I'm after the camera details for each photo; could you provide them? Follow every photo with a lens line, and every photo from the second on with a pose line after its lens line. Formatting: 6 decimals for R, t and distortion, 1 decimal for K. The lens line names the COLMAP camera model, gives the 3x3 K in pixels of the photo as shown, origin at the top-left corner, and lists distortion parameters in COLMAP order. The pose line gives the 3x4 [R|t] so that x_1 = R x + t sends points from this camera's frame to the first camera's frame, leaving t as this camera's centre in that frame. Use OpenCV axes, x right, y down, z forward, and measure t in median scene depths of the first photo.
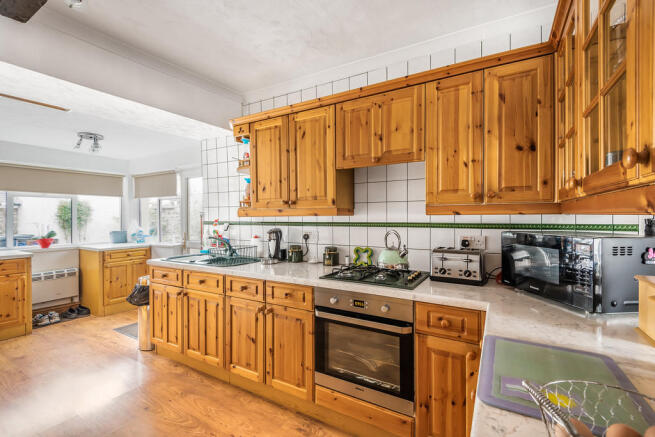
lens RADIAL K [[295.8, 0, 323.5], [0, 295.8, 214.1], [0, 0, 1]] dist [0.005483, -0.000585]
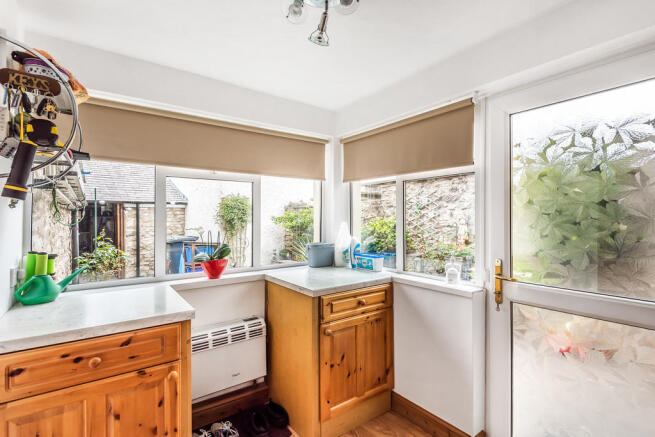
lens RADIAL K [[316.4, 0, 329.1], [0, 316.4, 218.3], [0, 0, 1]] dist [0.002562, 0.000322]
pose [[0.928582, 0.009587, -0.371004, -0.537695], [-0.006703, 0.999936, 0.009061, 0.006849], [0.371067, -0.005927, 0.928587, 0.554266]]
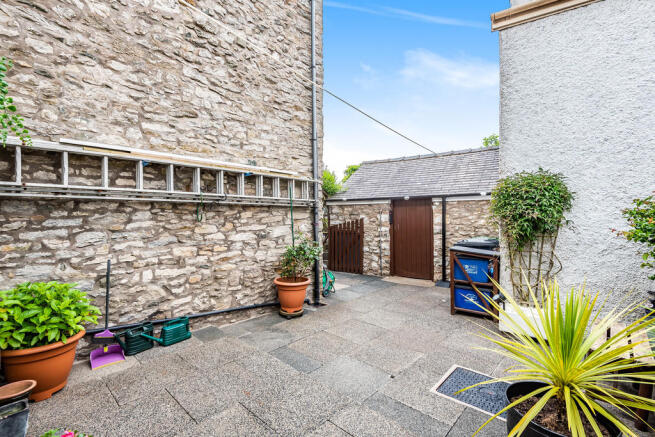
lens RADIAL K [[295.8, 0, 327.3], [0, 295.8, 217.1], [0, 0, 1]] dist [0.005483, -0.000585]
pose [[-0.206250, 0.026339, -0.978145, -0.574674], [0.005432, 0.999653, 0.025773, 0.006026], [0.978484, 0.000002, -0.206322, 0.846115]]
